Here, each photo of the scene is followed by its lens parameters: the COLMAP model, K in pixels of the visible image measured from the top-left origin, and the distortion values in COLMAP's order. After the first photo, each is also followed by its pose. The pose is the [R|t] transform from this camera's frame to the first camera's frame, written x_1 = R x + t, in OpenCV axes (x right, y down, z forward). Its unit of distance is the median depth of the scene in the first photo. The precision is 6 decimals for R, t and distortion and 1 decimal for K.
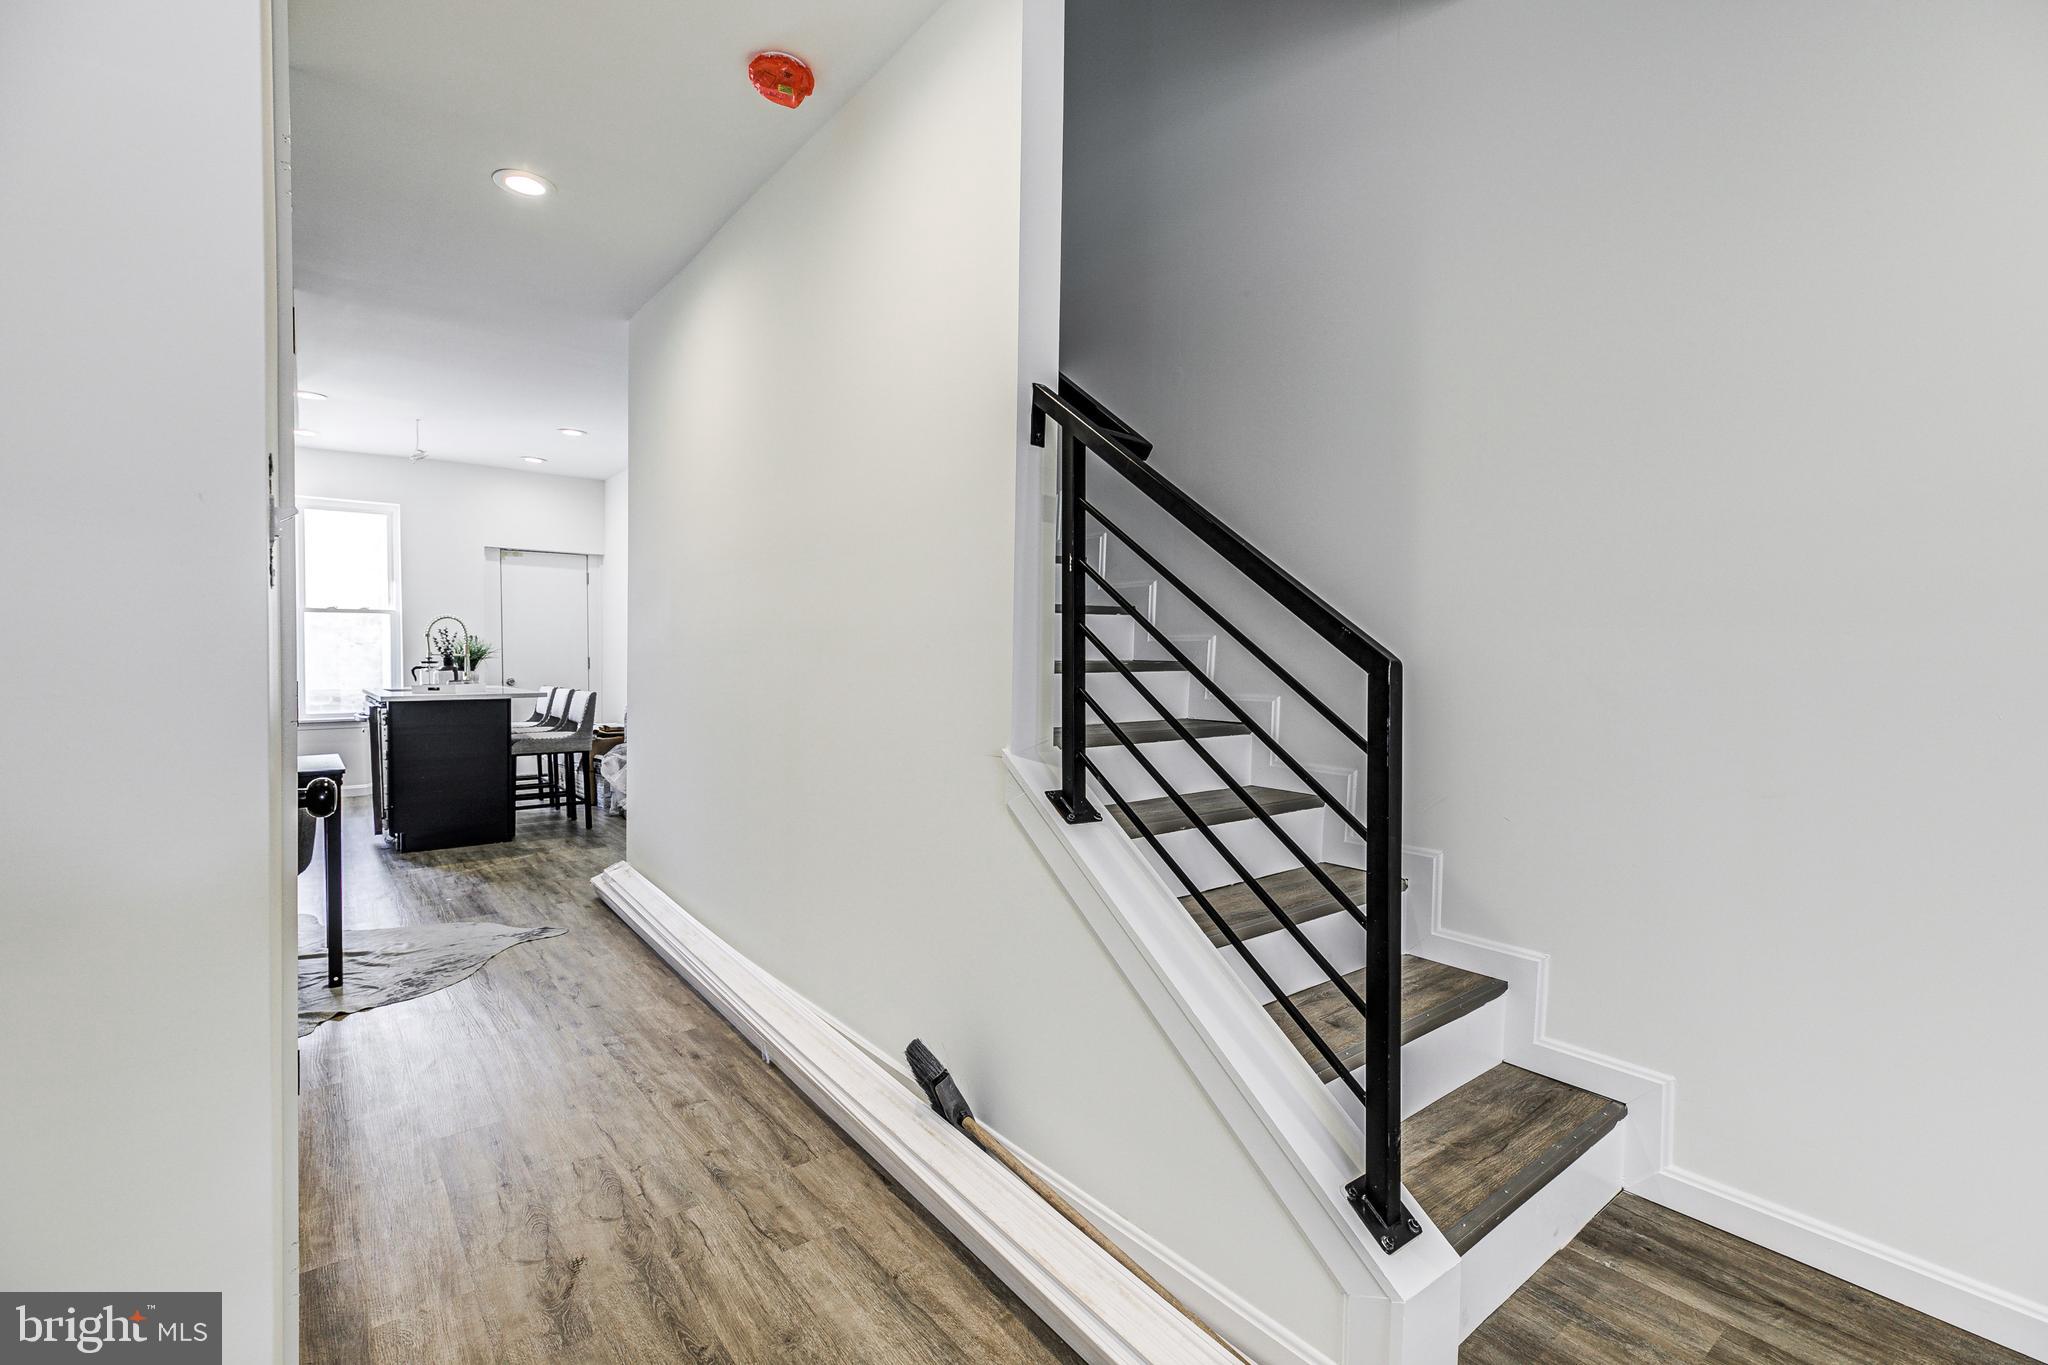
lens RADIAL K [[925.9, 0, 1024.5], [0, 925.9, 674.7], [0, 0, 1]] dist [0.014708, -0.000530]
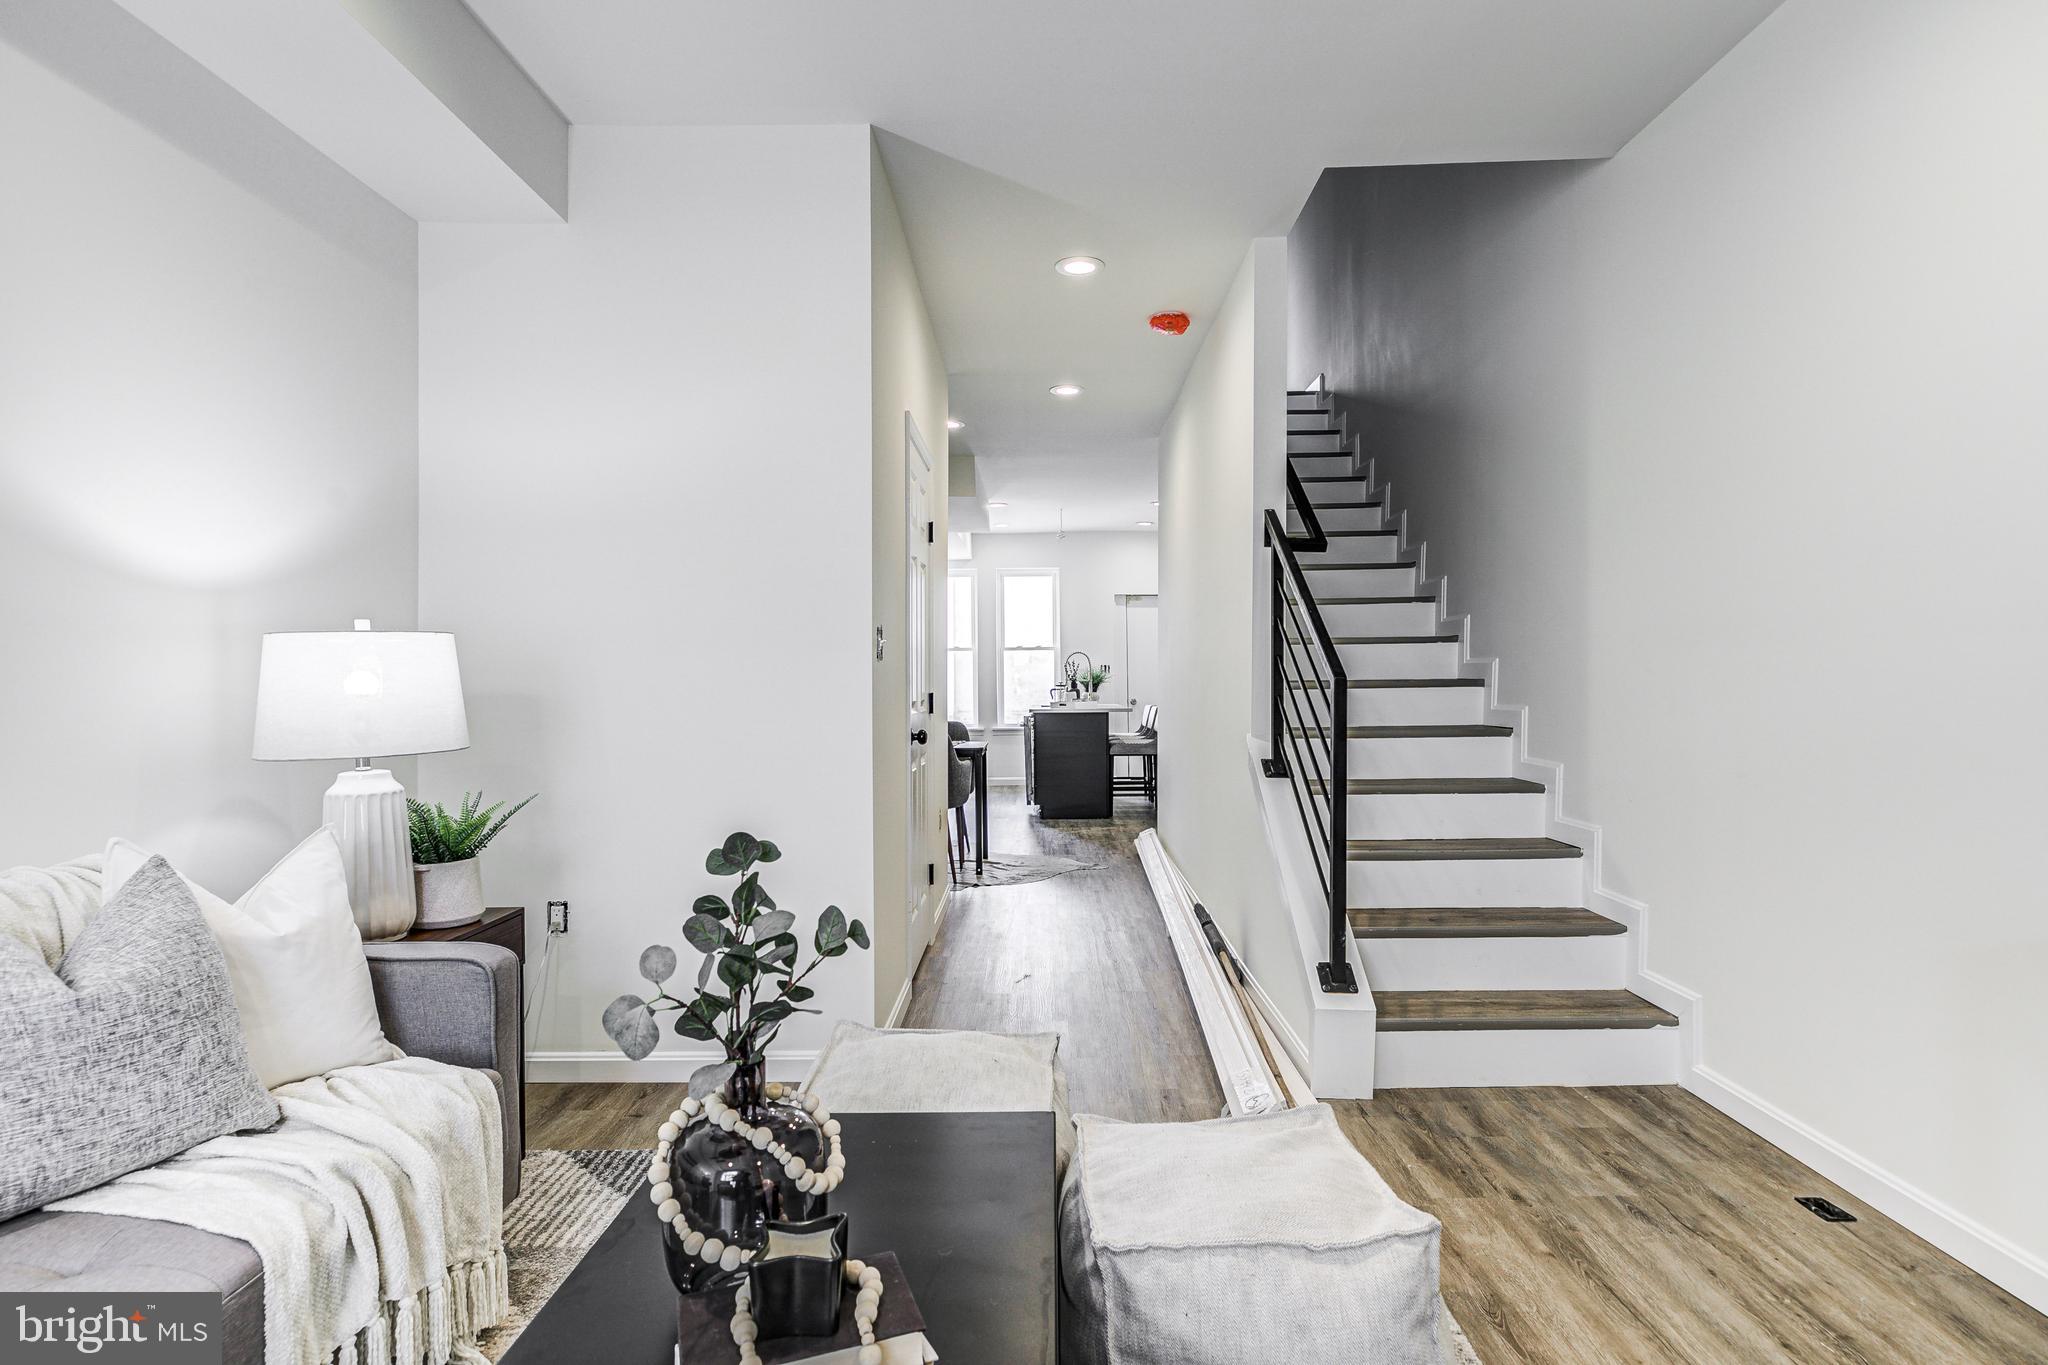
lens RADIAL K [[1037.4, 0, 1039.0], [0, 1037.4, 677.3], [0, 0, 1]] dist [0.001822, -0.000290]
pose [[0.786499, -0.010300, -0.617506, 0.290976], [-0.003305, 0.999776, -0.020885, 0.006635], [0.617583, 0.018467, 0.786289, -0.239351]]
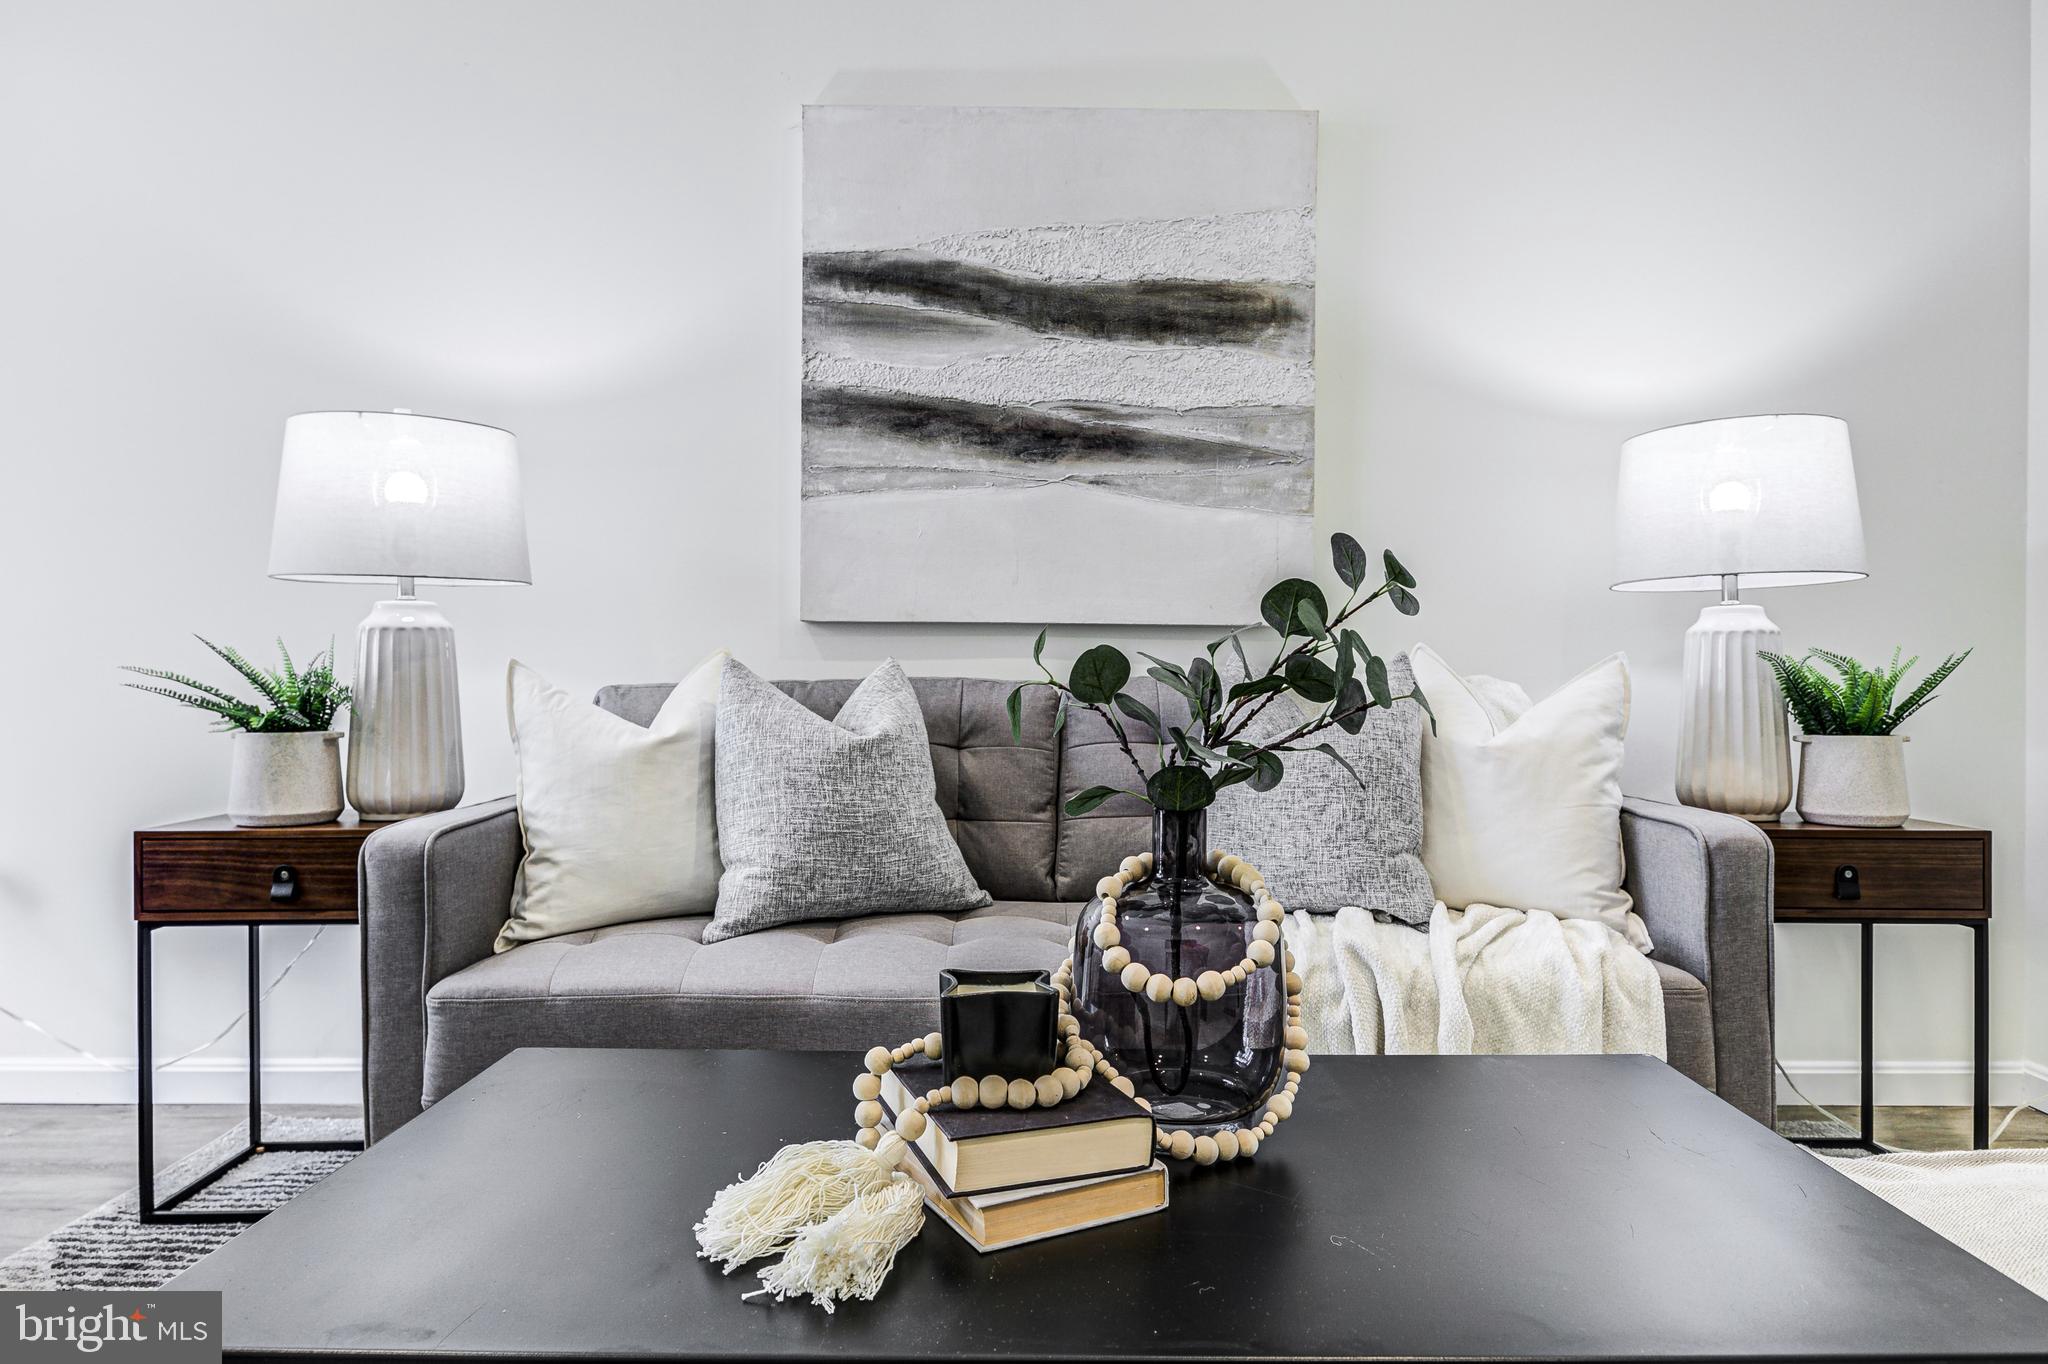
lens RADIAL K [[1257.4, 0, 1038.3], [0, 1257.4, 675.0], [0, 0, 1]] dist [0.000577, 0.001381]
pose [[-0.612074, -0.006224, -0.790776, 0.278401], [-0.023963, 0.999656, 0.010680, 0.054643], [0.790438, 0.025486, -0.612012, -0.027425]]
